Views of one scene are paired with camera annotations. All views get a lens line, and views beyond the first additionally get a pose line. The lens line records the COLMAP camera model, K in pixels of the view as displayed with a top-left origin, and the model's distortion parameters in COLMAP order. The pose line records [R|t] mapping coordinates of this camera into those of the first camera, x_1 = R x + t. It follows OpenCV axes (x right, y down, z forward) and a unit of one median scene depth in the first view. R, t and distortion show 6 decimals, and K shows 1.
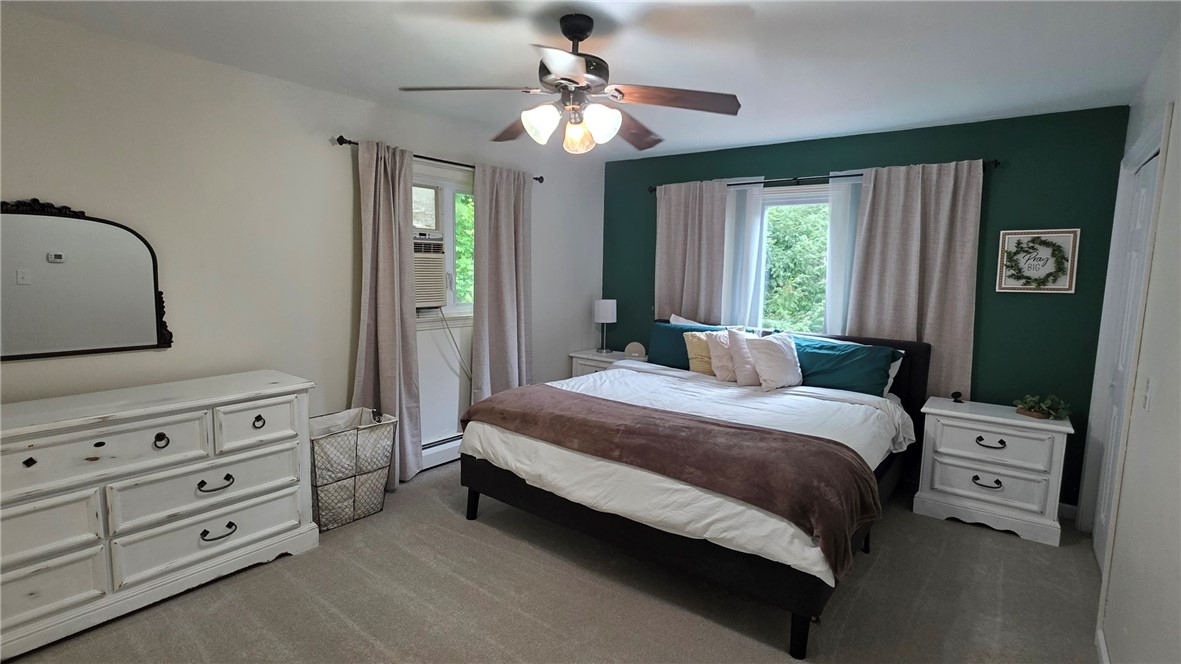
lens RADIAL K [[590.6, 0, 589.5], [0, 590.6, 329.3], [0, 0, 1]] dist [0.000616, 0.000754]
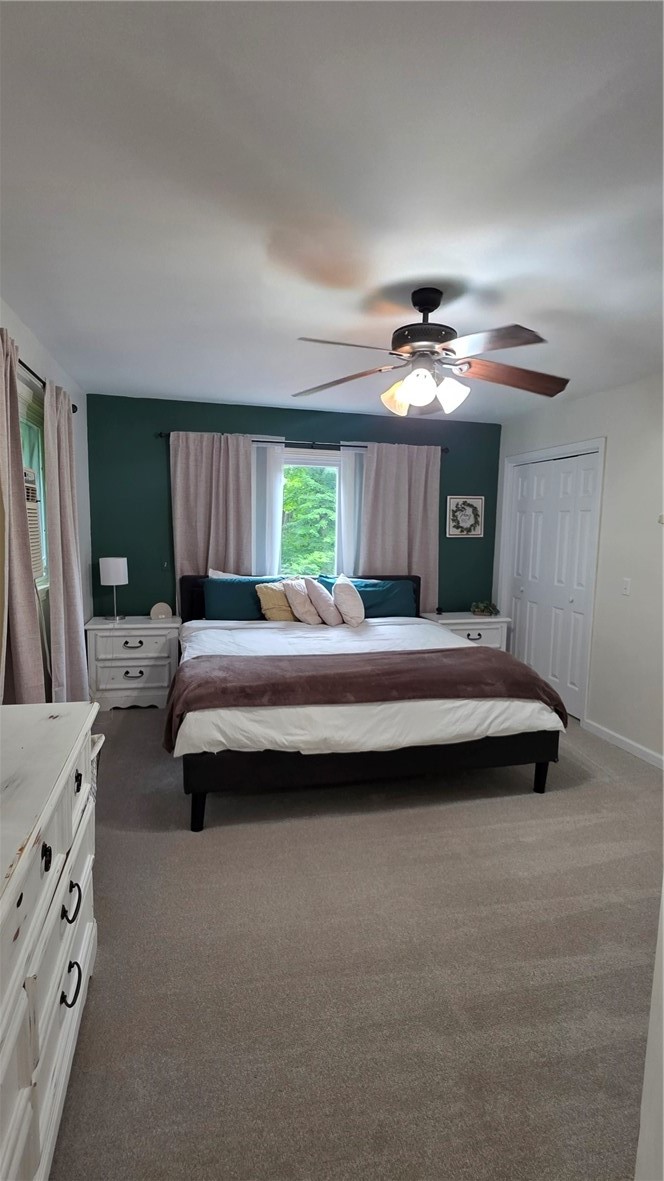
lens RADIAL K [[590.6, 0, 329.2], [0, 590.6, 600.6], [0, 0, 1]] dist [0.000616, 0.000754]
pose [[0.600992, -0.109584, 0.791707, -0.707453], [0.080943, 0.993808, 0.076114, -0.043471], [-0.795146, 0.018339, 0.606141, 0.351209]]
